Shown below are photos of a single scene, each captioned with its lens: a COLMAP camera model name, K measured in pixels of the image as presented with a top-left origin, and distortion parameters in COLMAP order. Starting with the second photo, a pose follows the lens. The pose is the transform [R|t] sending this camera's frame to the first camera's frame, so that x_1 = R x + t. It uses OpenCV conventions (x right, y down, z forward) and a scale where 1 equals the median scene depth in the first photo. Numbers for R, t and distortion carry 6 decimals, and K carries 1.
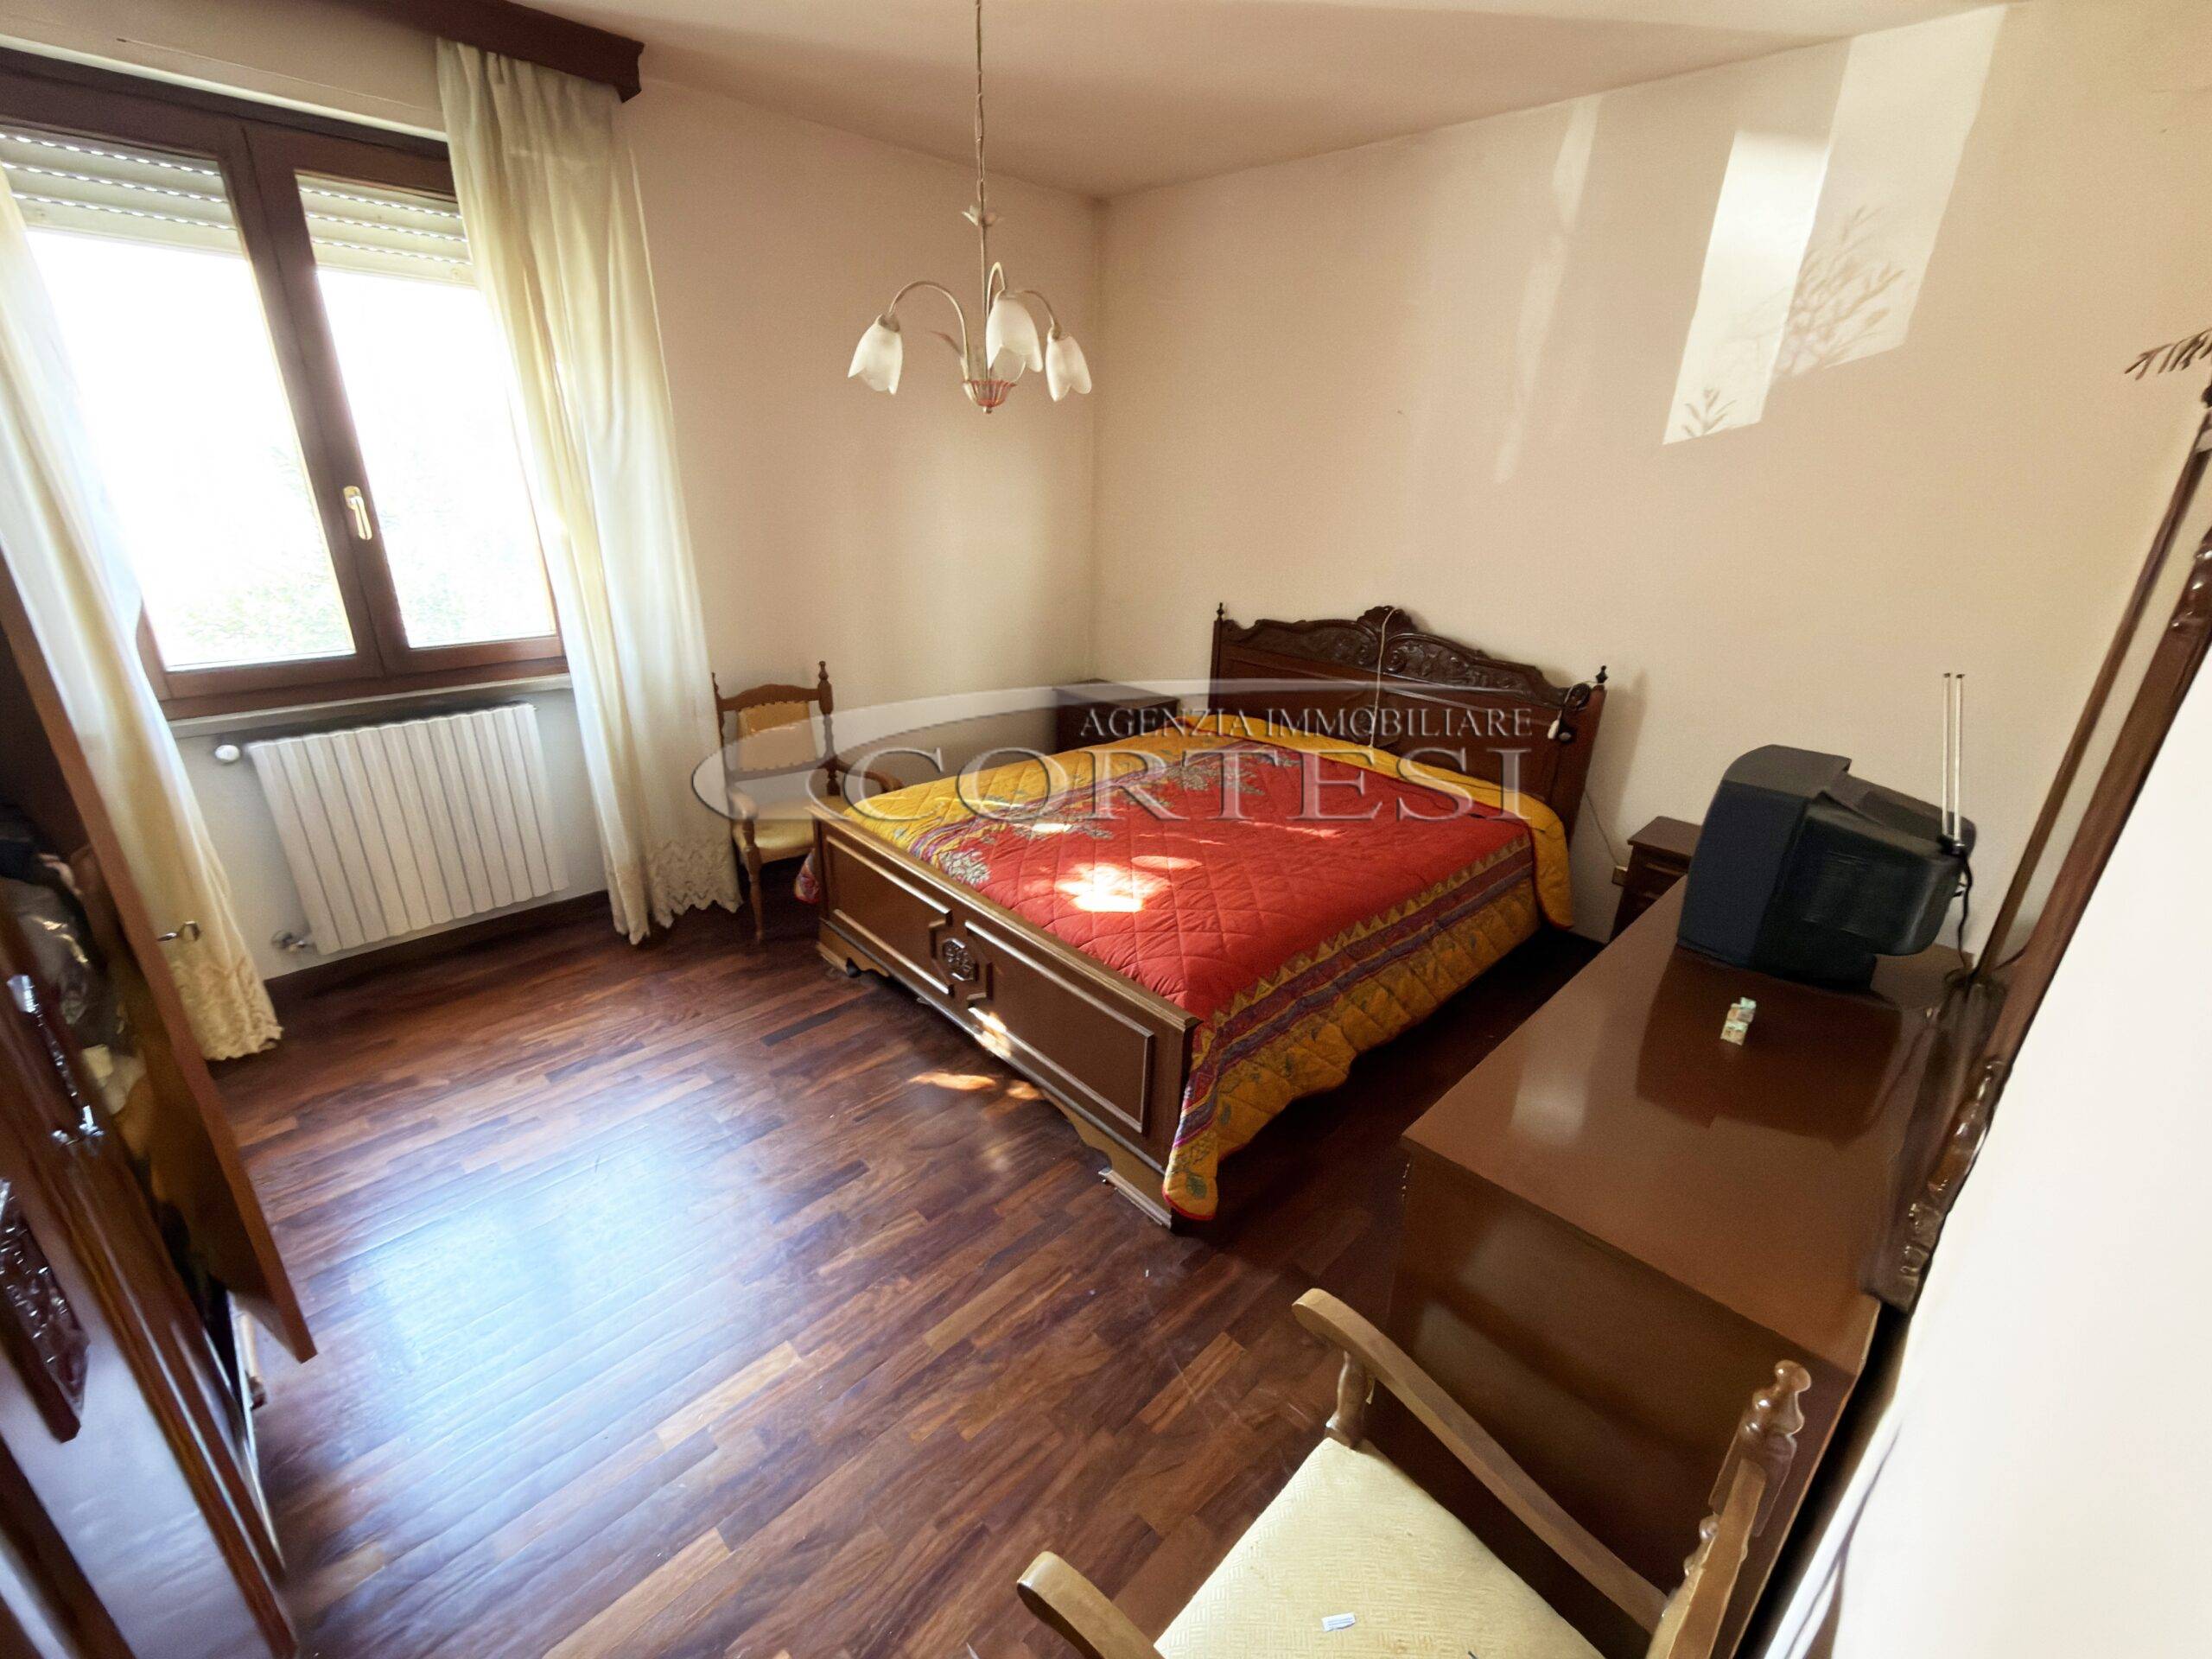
lens RADIAL K [[931.2, 0, 1110.4], [0, 931.2, 828.8], [0, 0, 1]] dist [0.001478, -0.000376]
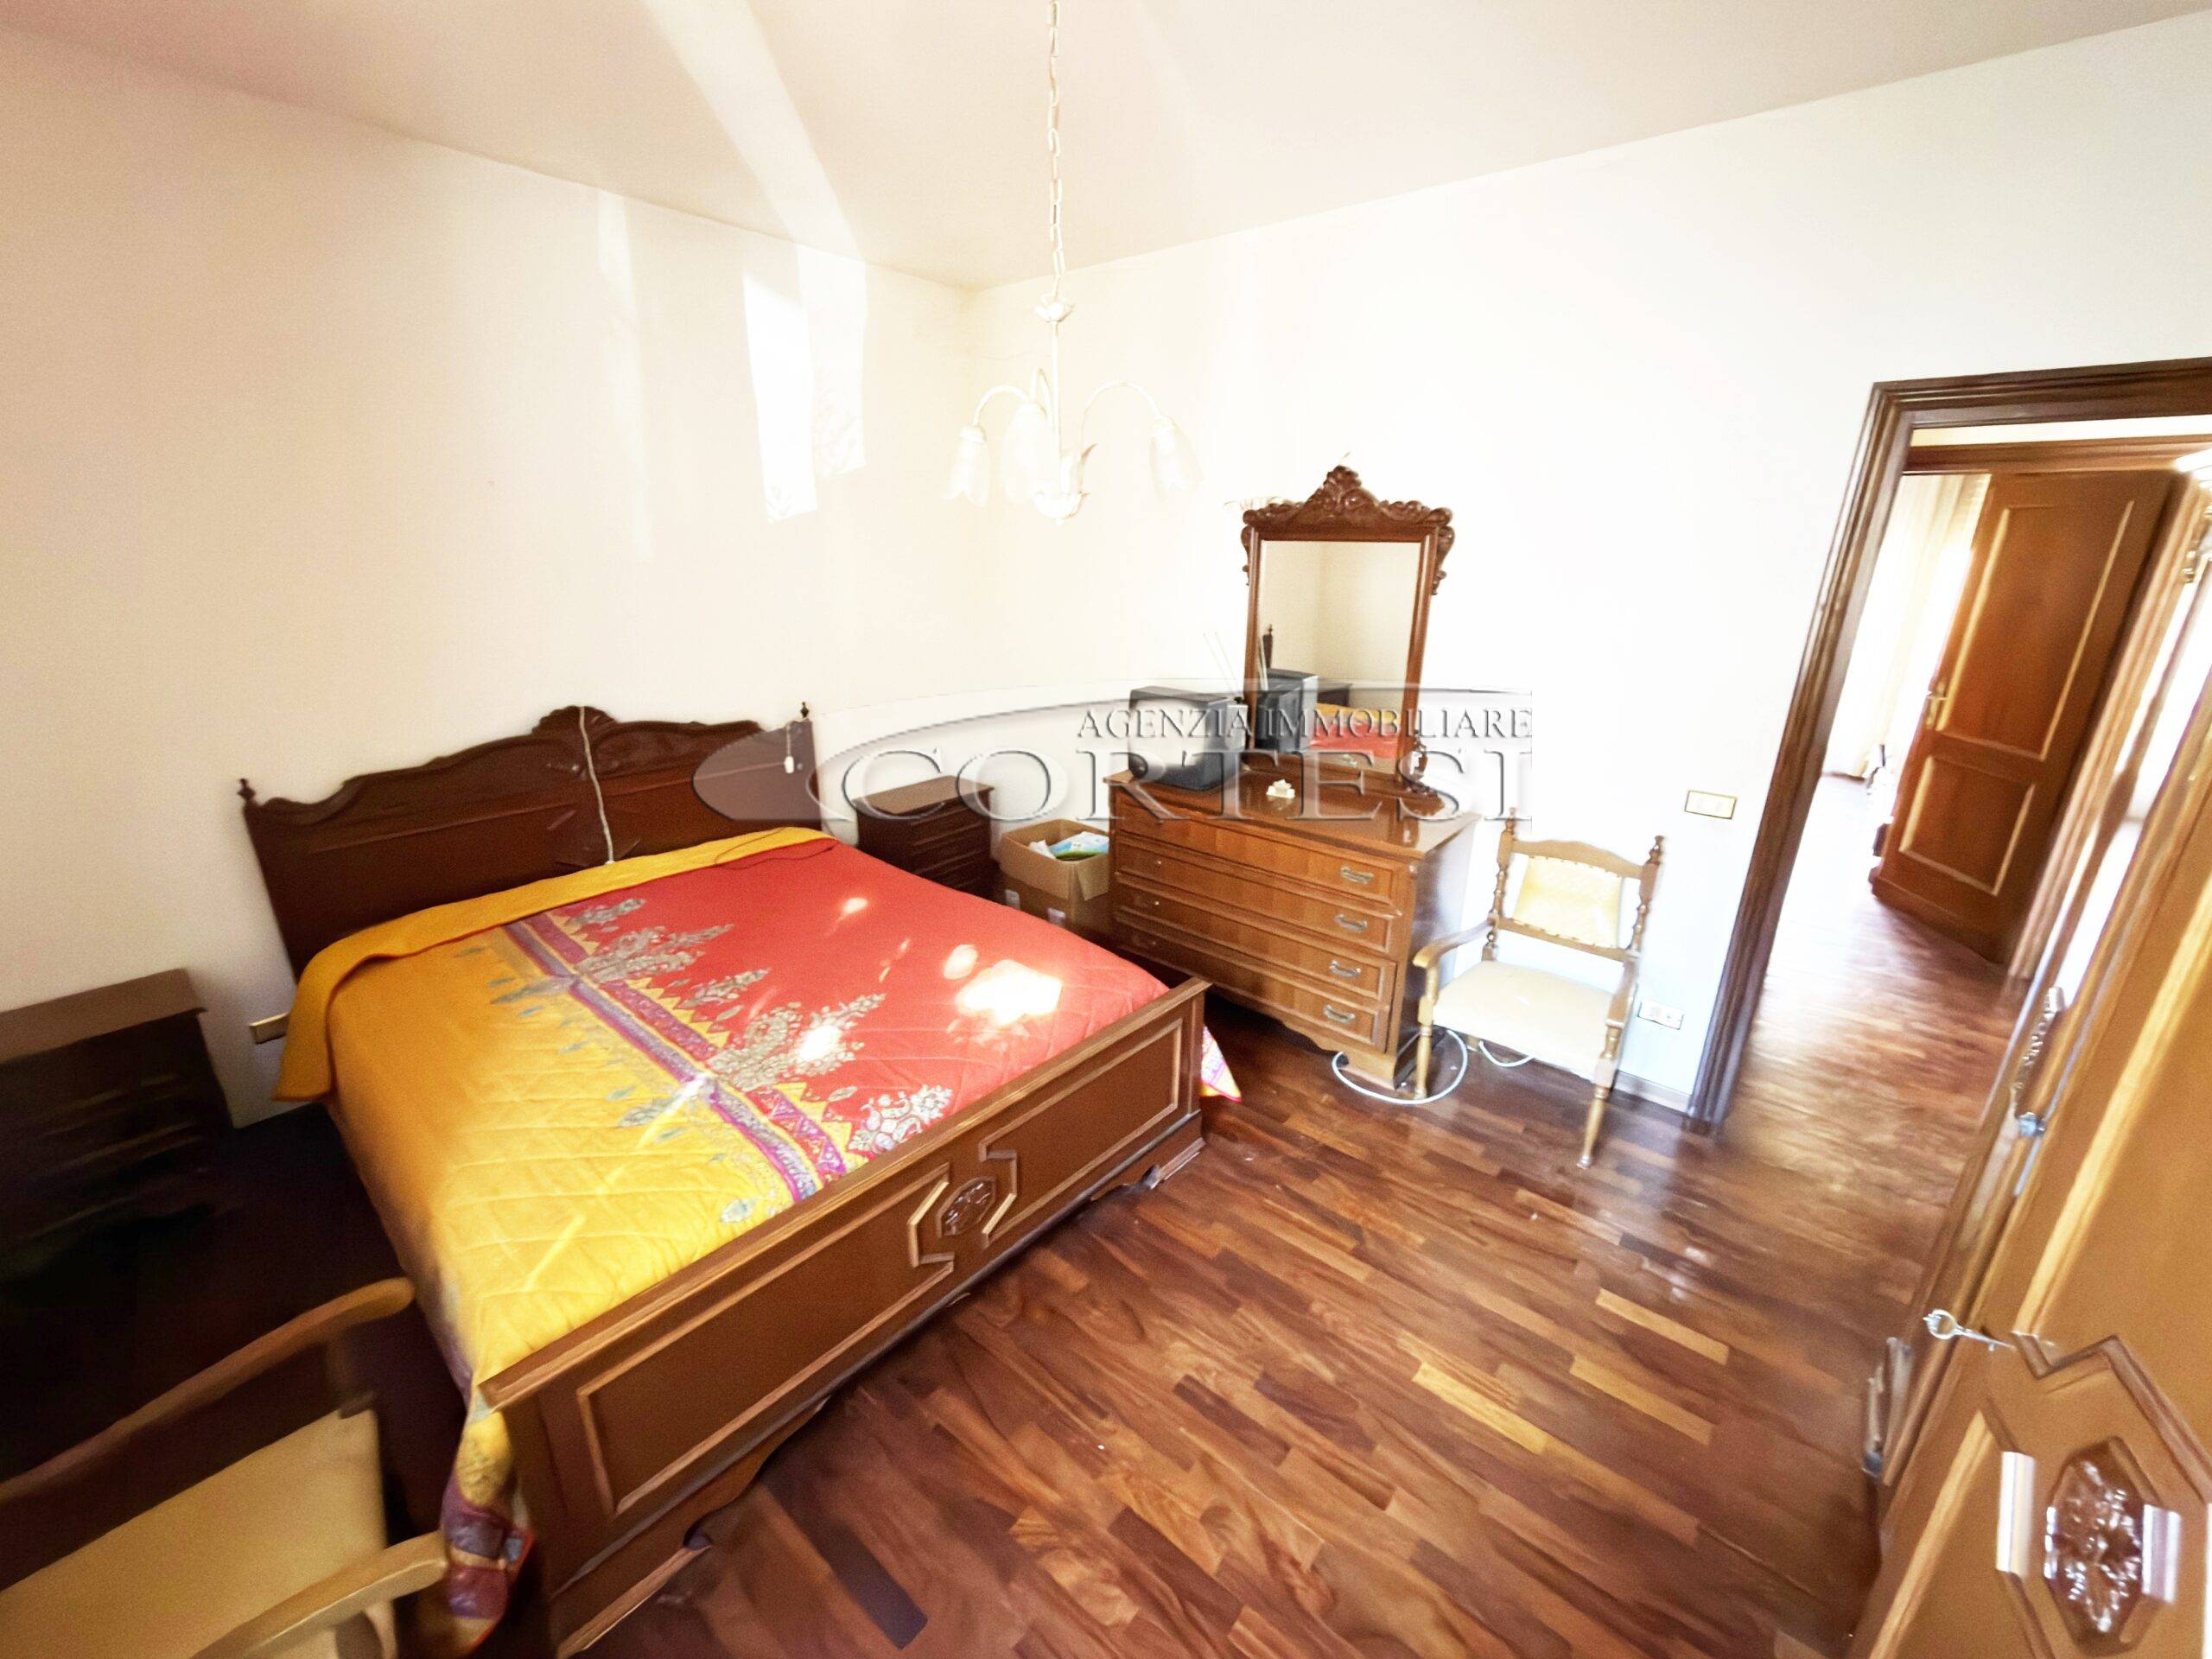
lens RADIAL K [[892.5, 0, 1106.0], [0, 892.5, 829.5], [0, 0, 1]] dist [0.001029, 0.000075]
pose [[-0.090932, -0.339792, 0.936094, -0.700970], [0.353843, 0.867627, 0.349312, -0.321060], [-0.930874, 0.362994, 0.041338, 0.695386]]
